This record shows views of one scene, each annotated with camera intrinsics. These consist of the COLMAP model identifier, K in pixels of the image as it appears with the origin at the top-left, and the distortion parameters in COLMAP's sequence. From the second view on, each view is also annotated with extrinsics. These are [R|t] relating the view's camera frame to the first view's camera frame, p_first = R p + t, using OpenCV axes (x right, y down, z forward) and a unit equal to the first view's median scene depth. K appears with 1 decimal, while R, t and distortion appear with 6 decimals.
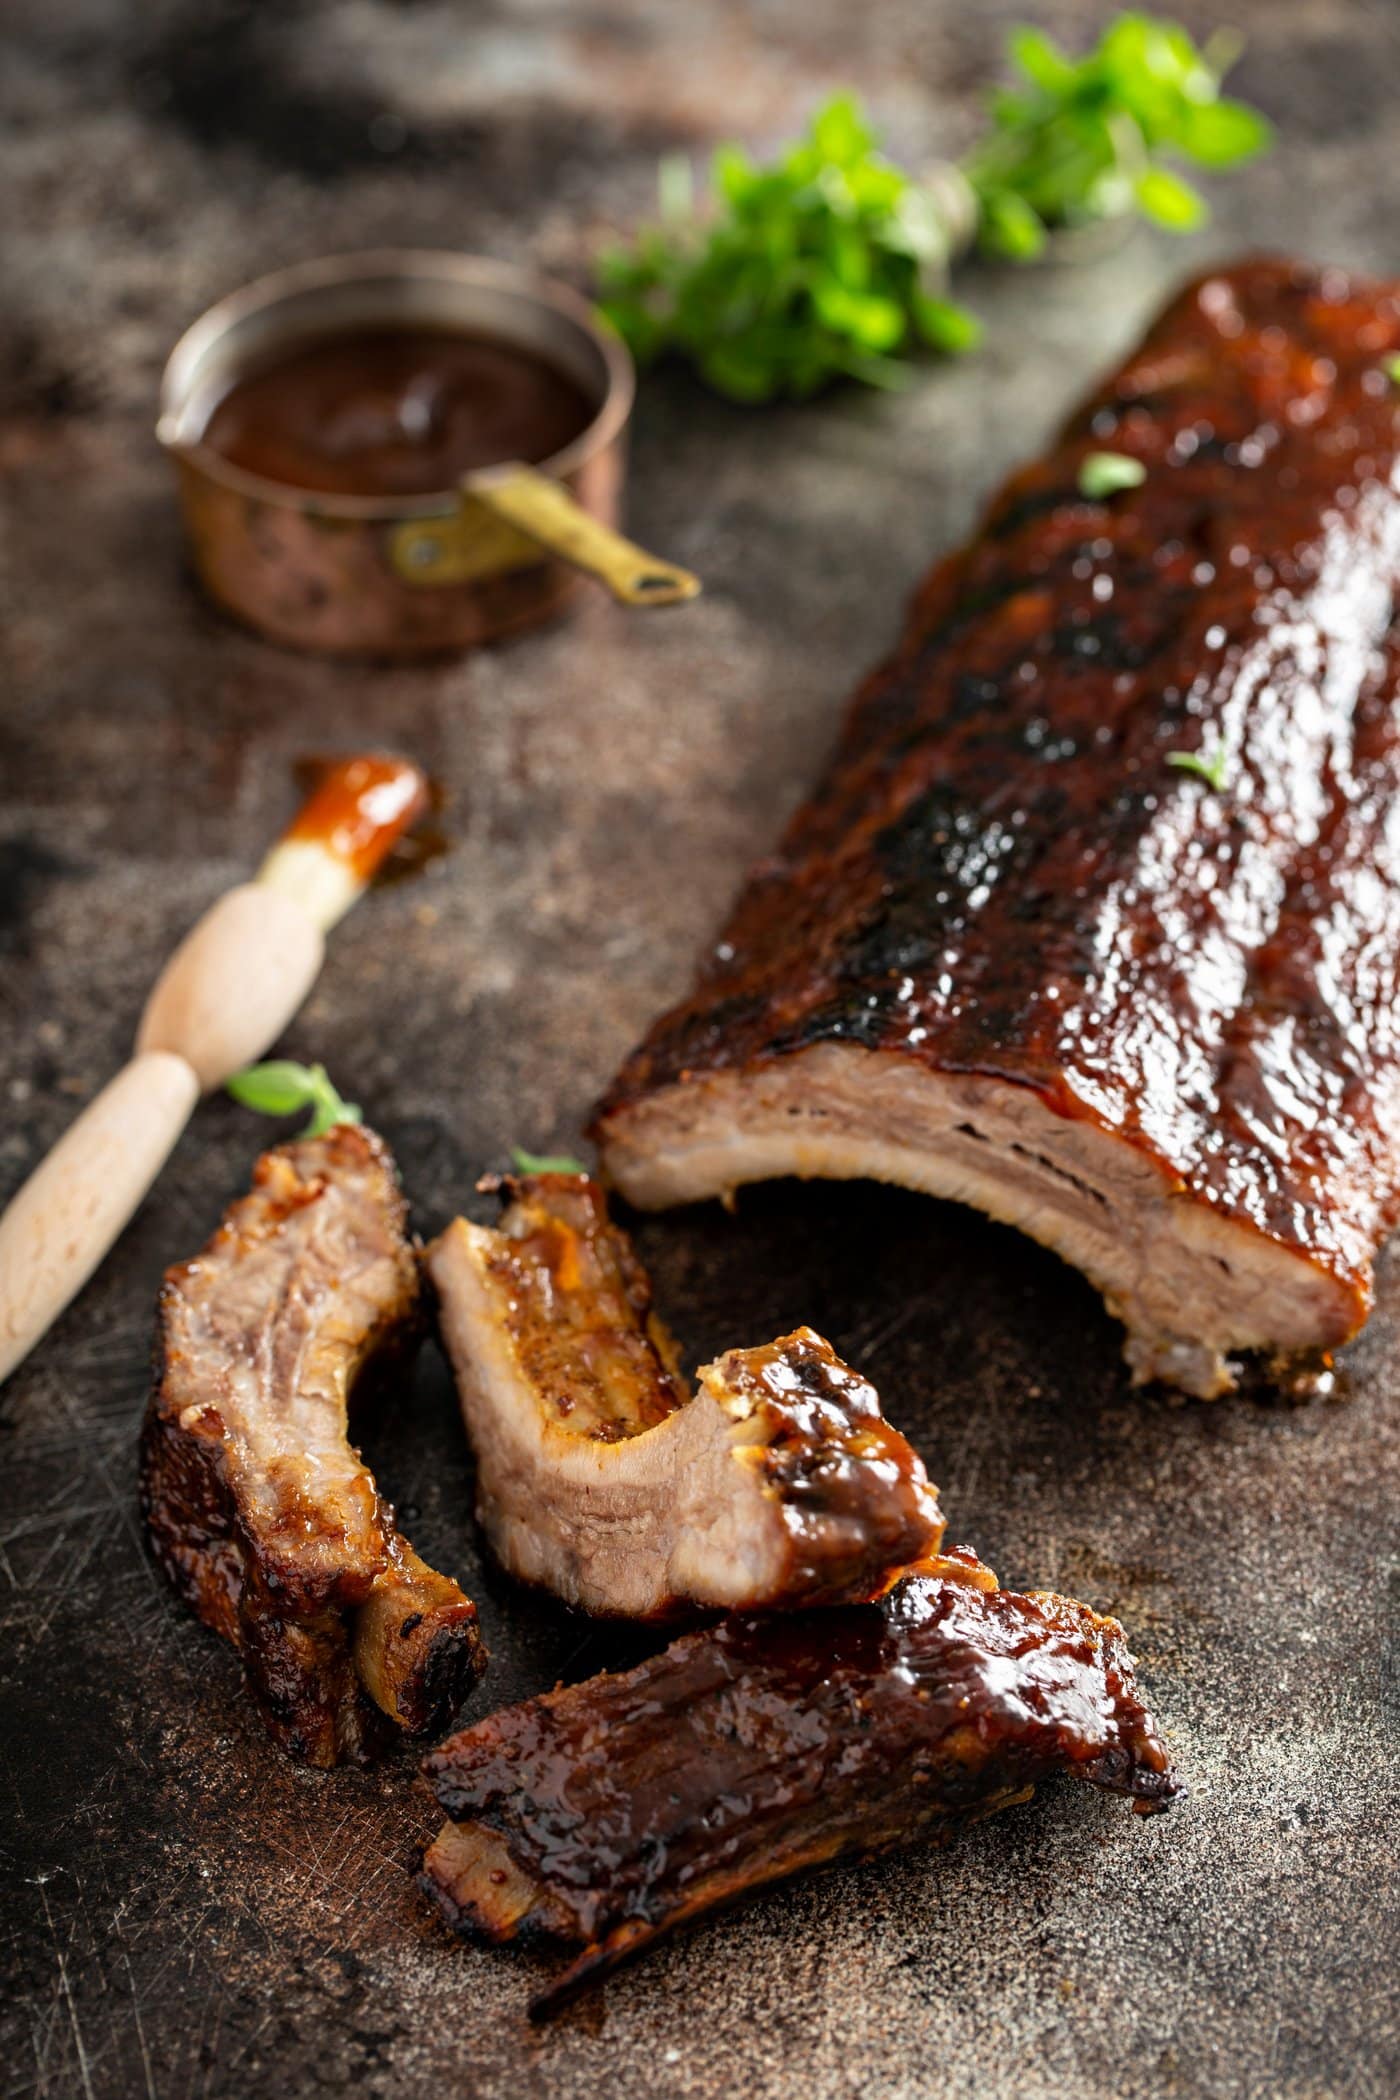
lens RADIAL K [[6797.6, 0, 700.0], [0, 6797.6, 1050.0], [0, 0, 1]] dist [-0.008105, 0.829177]
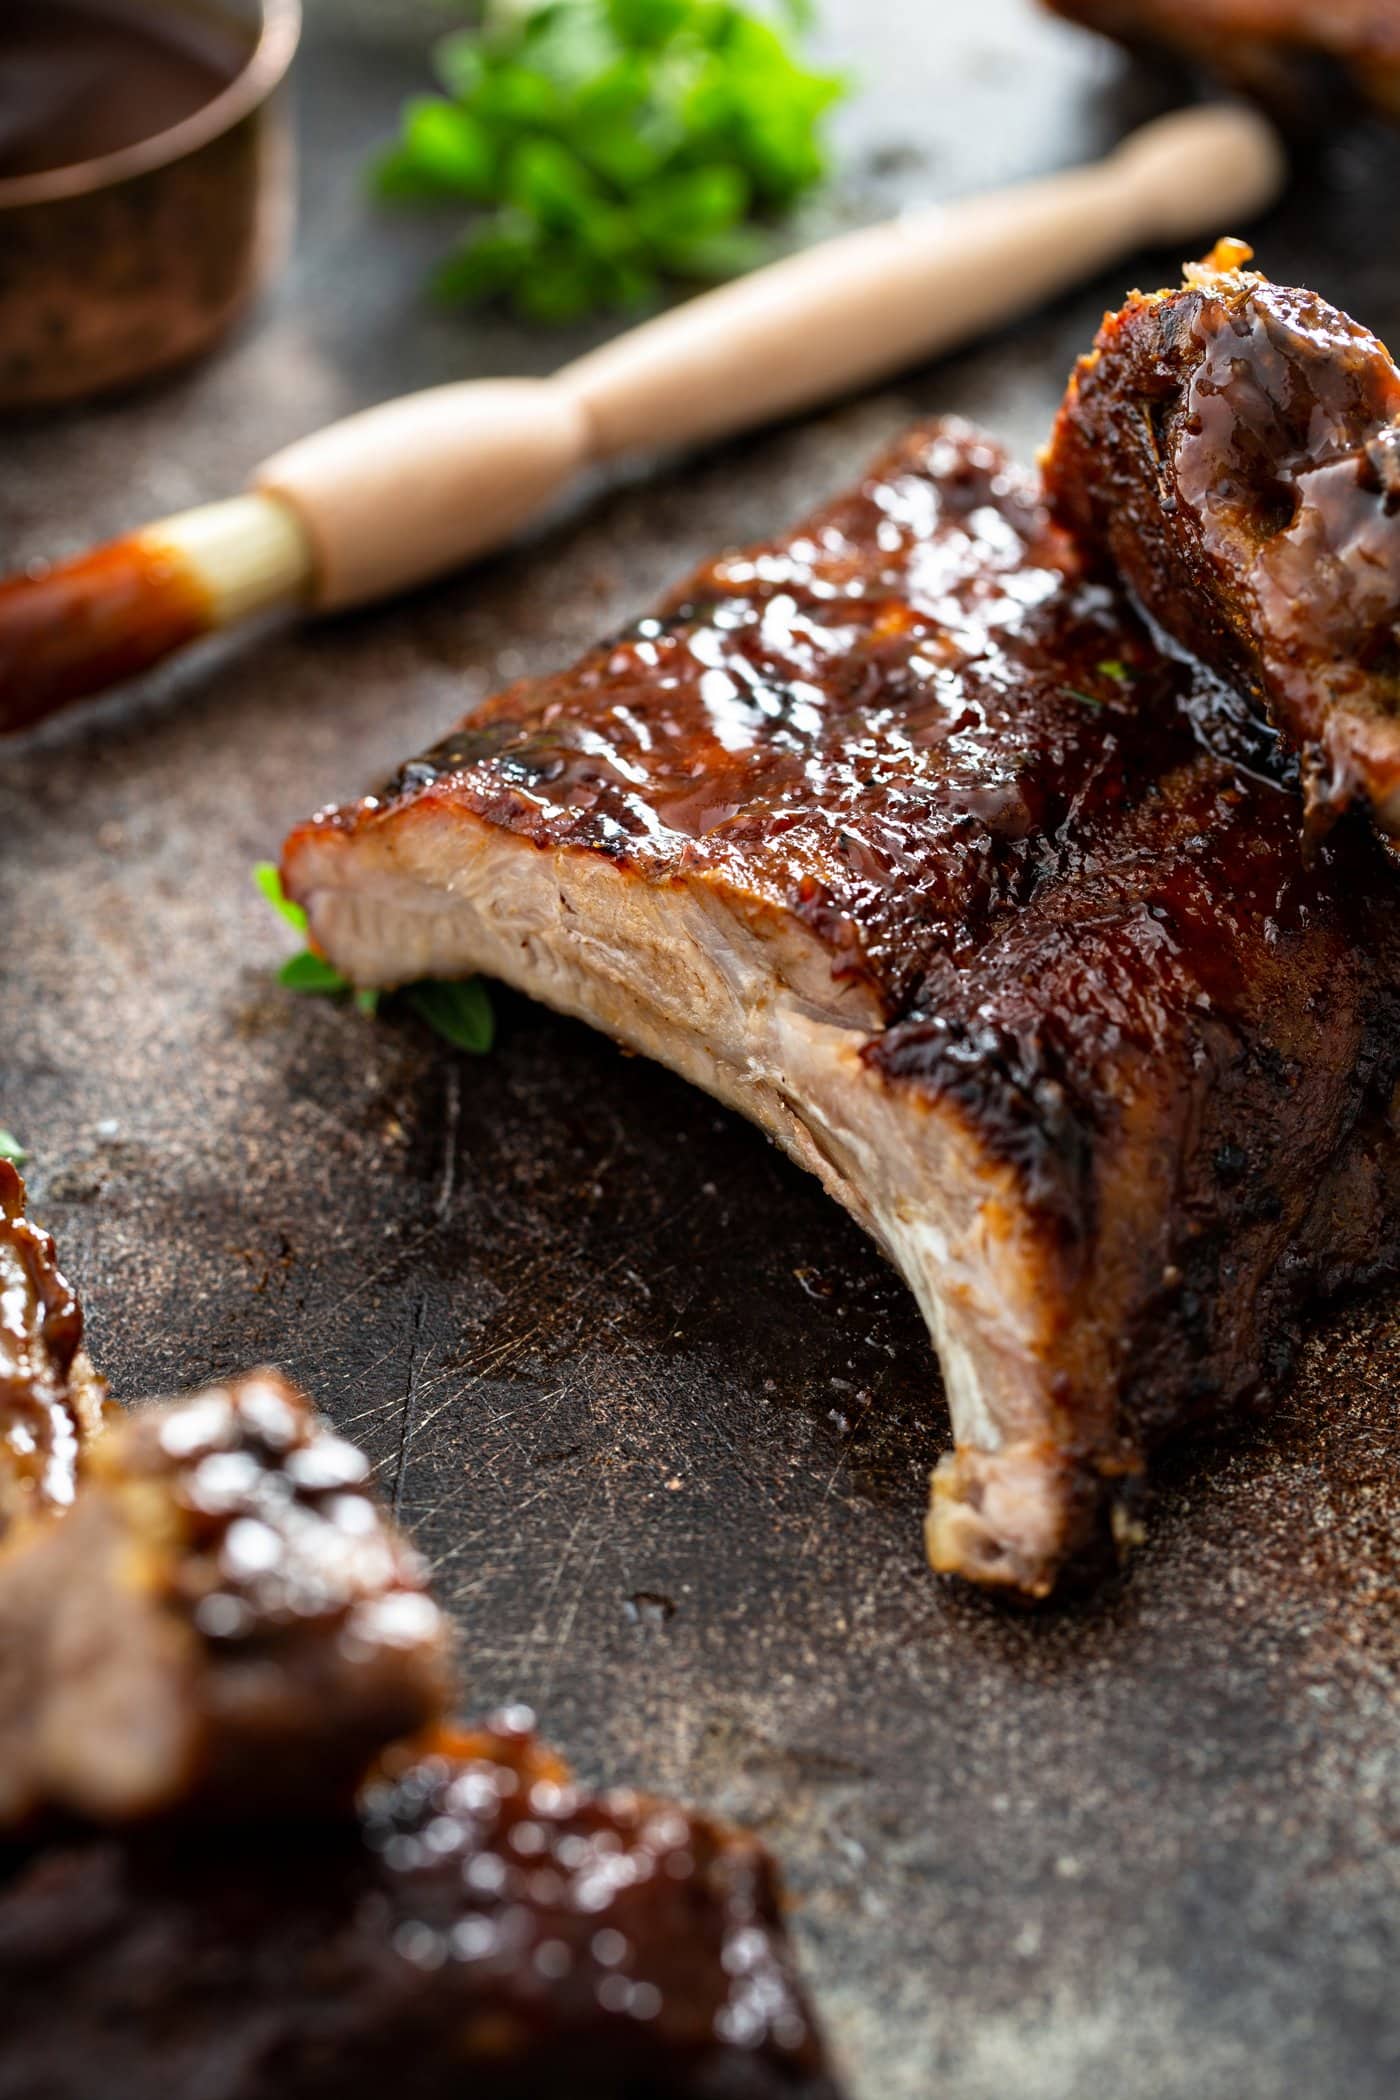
lens RADIAL K [[7005.0, 0, 700.0], [0, 7005.0, 1050.0], [0, 0, 1]] dist [0.012585, -0.682578]
pose [[0.999911, 0.010573, -0.008148, 0.058097], [-0.010746, 0.999710, -0.021551, 0.023531], [0.007918, 0.021637, 0.999735, 0.332109]]
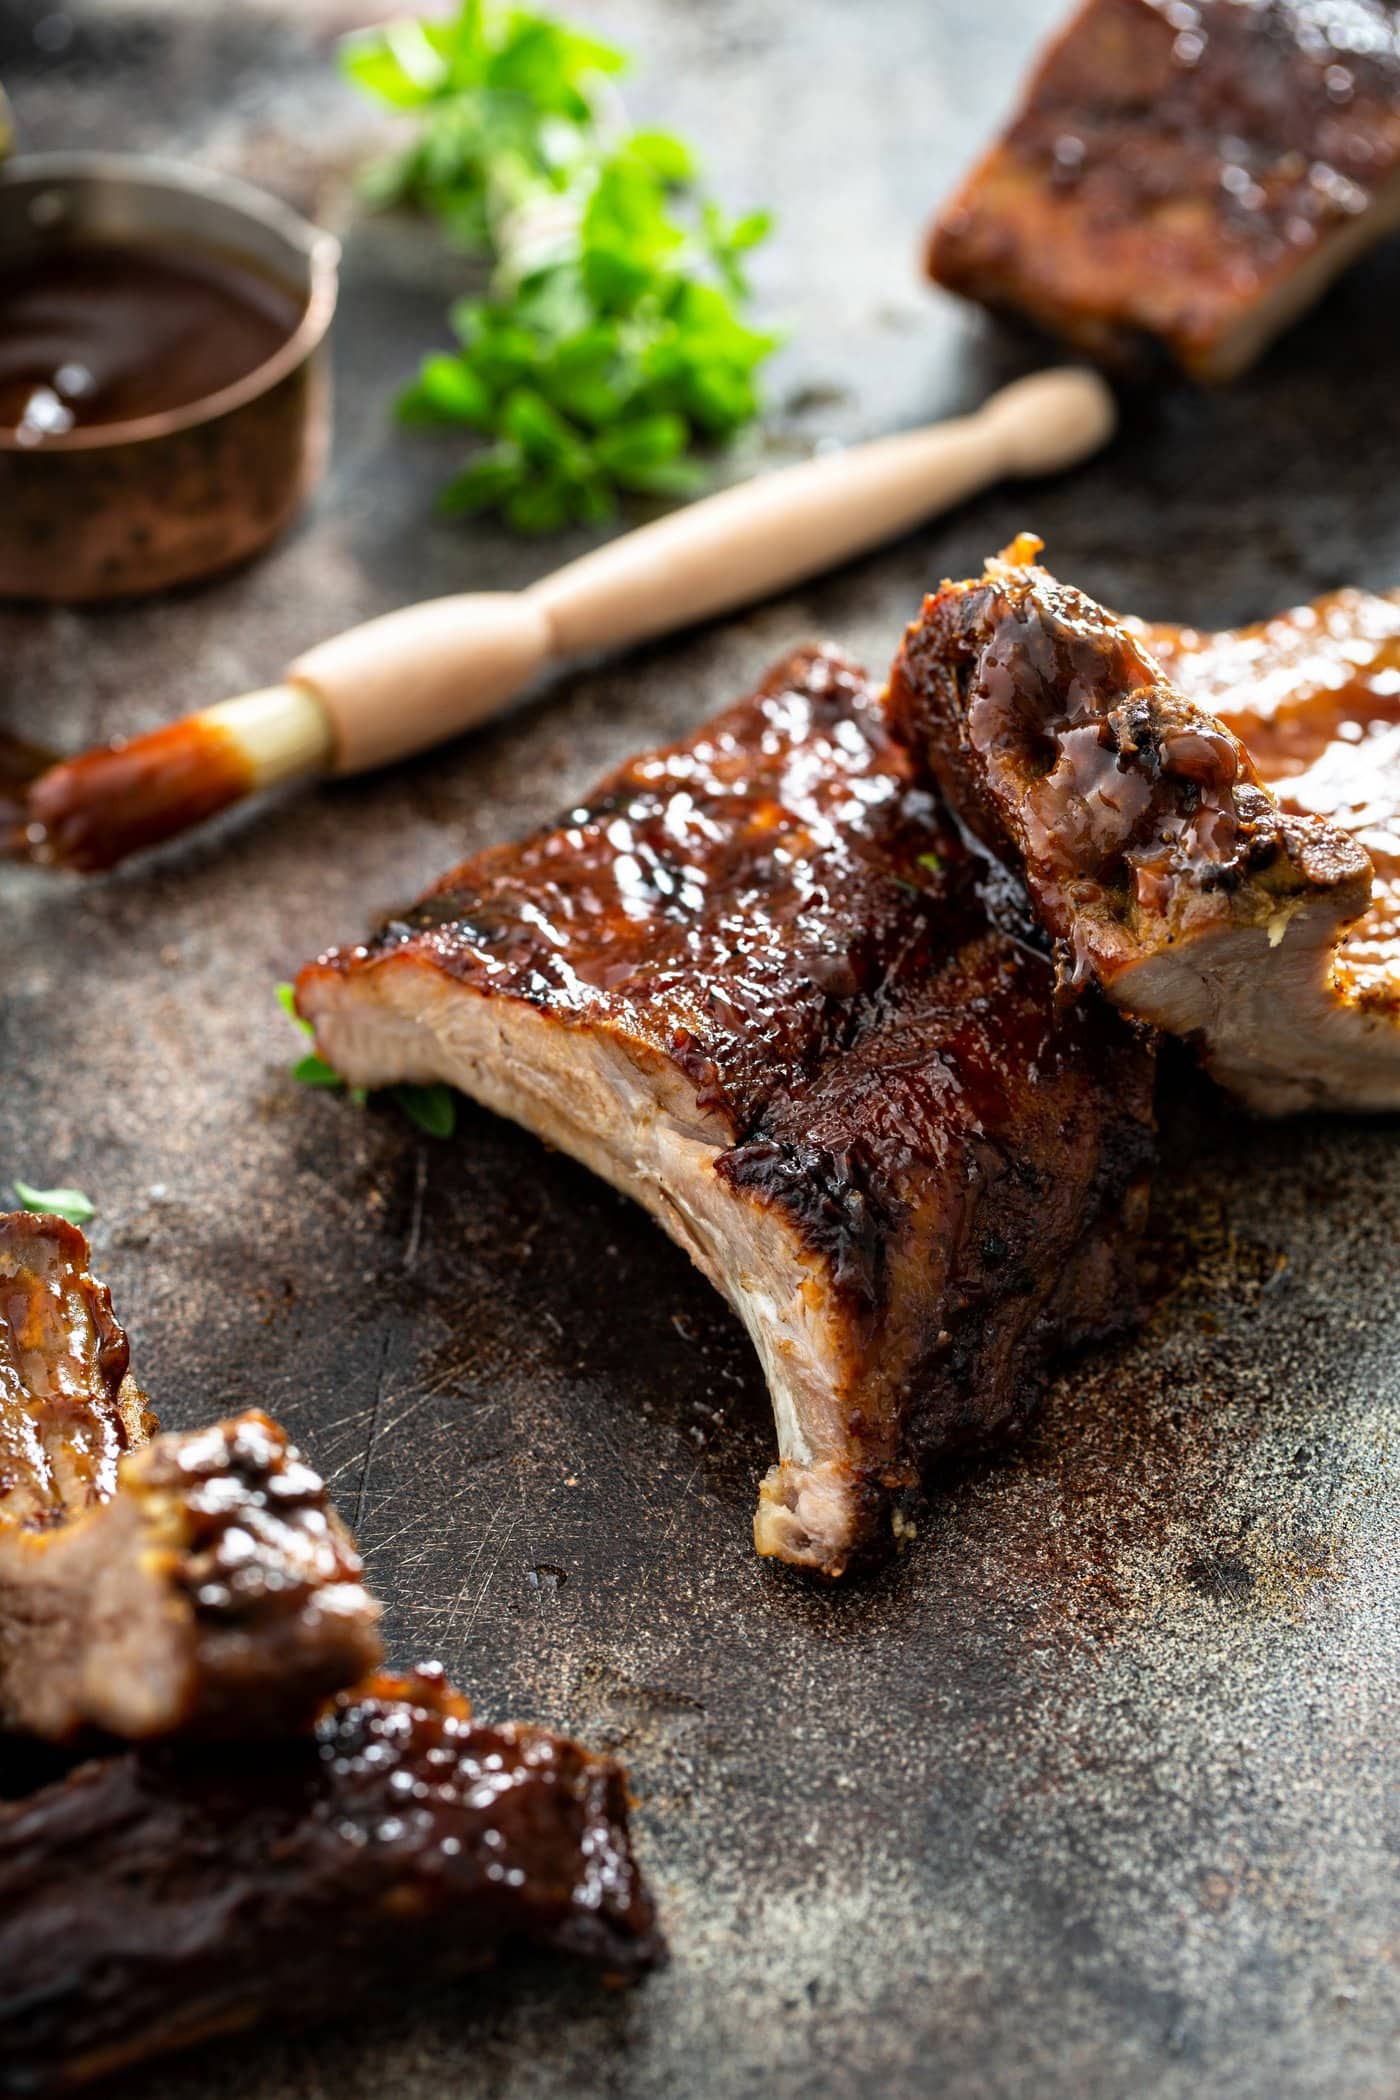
lens RADIAL K [[6797.6, 0, 700.0], [0, 6797.6, 1050.0], [0, 0, 1]] dist [-0.008105, 0.829177]
pose [[0.999043, 0.033624, -0.027958, 0.090376], [-0.033430, 0.999414, 0.007395, -0.012445], [0.028190, -0.006453, 0.999582, 0.131557]]
